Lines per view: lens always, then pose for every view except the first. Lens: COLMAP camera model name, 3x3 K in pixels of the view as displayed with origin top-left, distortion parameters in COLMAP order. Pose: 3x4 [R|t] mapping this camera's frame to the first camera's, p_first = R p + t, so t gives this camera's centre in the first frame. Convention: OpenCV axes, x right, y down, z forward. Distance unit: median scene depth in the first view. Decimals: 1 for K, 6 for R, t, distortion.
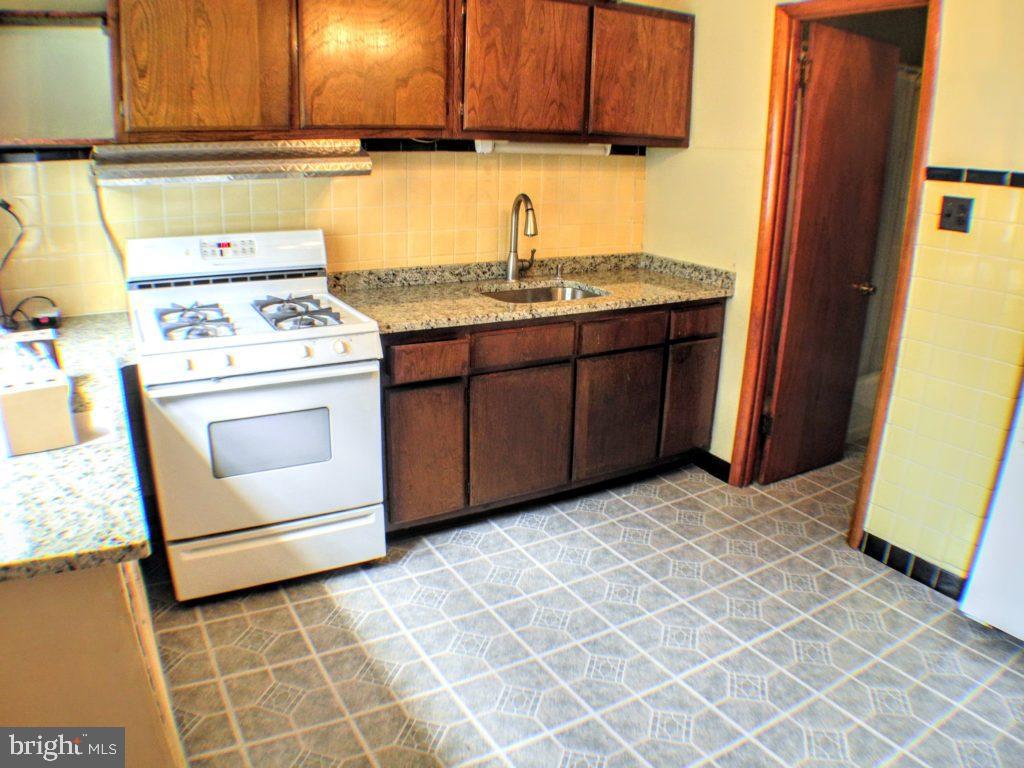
lens RADIAL K [[760.4, 0, 512.0], [0, 760.4, 355.6], [0, 0, 1]] dist [-0.241621, 0.001038]
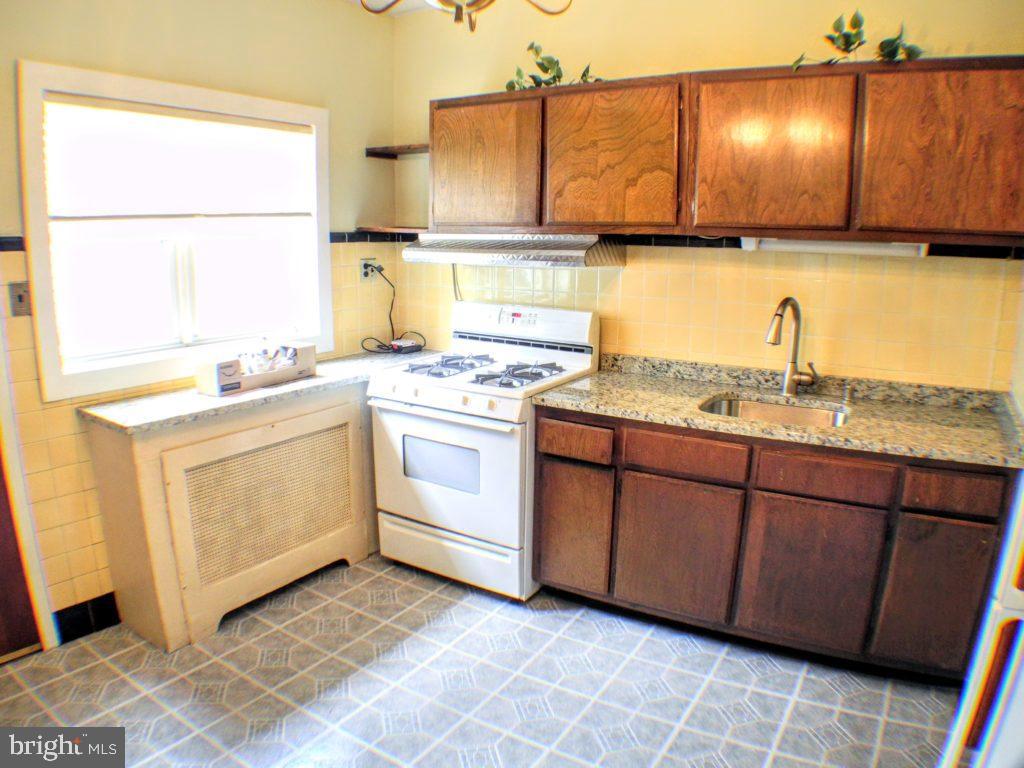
lens RADIAL K [[727.7, 0, 512.8], [0, 727.7, 335.2], [0, 0, 1]] dist [-0.233377, 0.068504]
pose [[0.455266, 0.105228, -0.884115, 0.676100], [-0.231844, 0.972746, -0.003609, -0.104041], [0.859640, 0.206620, 0.467255, 0.380942]]
